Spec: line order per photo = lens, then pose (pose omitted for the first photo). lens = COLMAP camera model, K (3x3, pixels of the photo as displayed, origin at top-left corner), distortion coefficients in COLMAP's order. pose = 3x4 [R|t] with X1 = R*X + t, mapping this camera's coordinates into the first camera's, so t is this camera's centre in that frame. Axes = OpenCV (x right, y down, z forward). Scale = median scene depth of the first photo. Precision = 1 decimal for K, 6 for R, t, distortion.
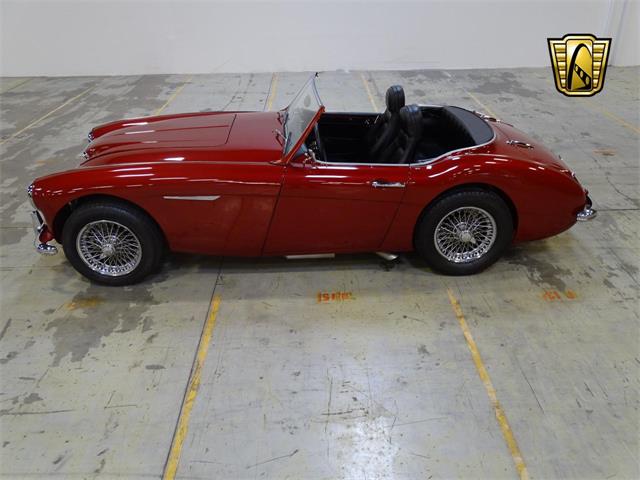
lens RADIAL K [[588.3, 0, 320.0], [0, 588.3, 240.0], [0, 0, 1]] dist [0.004715, -0.001150]
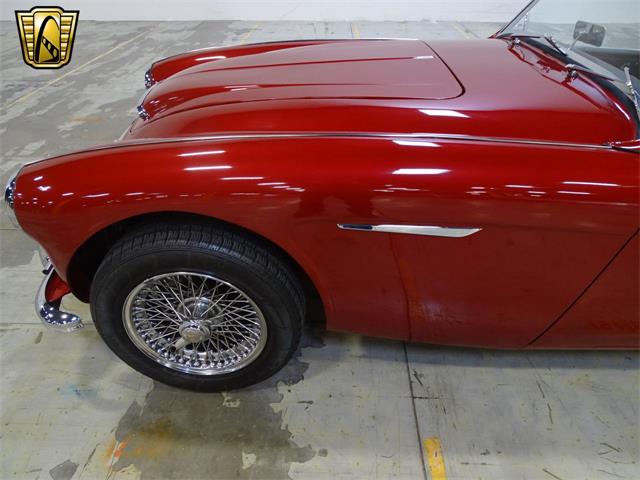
lens RADIAL K [[490.5, 0, 320.0], [0, 490.5, 240.0], [0, 0, 1]] dist [-0.001671, 0.002678]
pose [[0.999100, 0.034689, -0.024399, -0.149686], [-0.031928, 0.993892, 0.105640, -0.055098], [0.027914, -0.104766, 0.994105, 0.372688]]
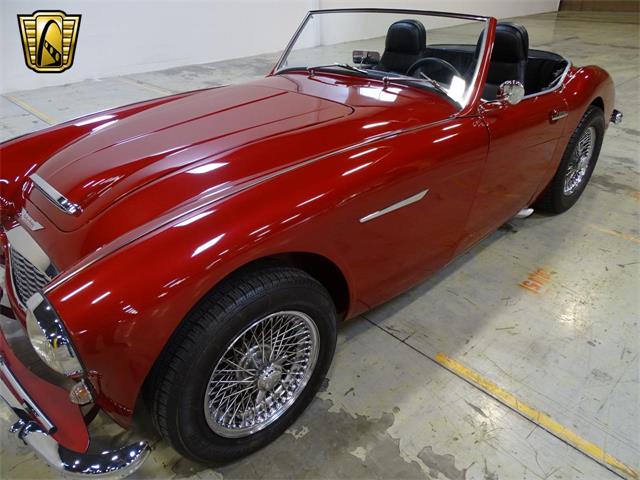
lens RADIAL K [[490.5, 0, 320.0], [0, 490.5, 240.0], [0, 0, 1]] dist [-0.001671, 0.002678]
pose [[0.725101, -0.339895, 0.598916, -0.304603], [0.340826, 0.932846, 0.116771, -0.066124], [-0.598386, 0.119455, 0.792253, 0.386768]]
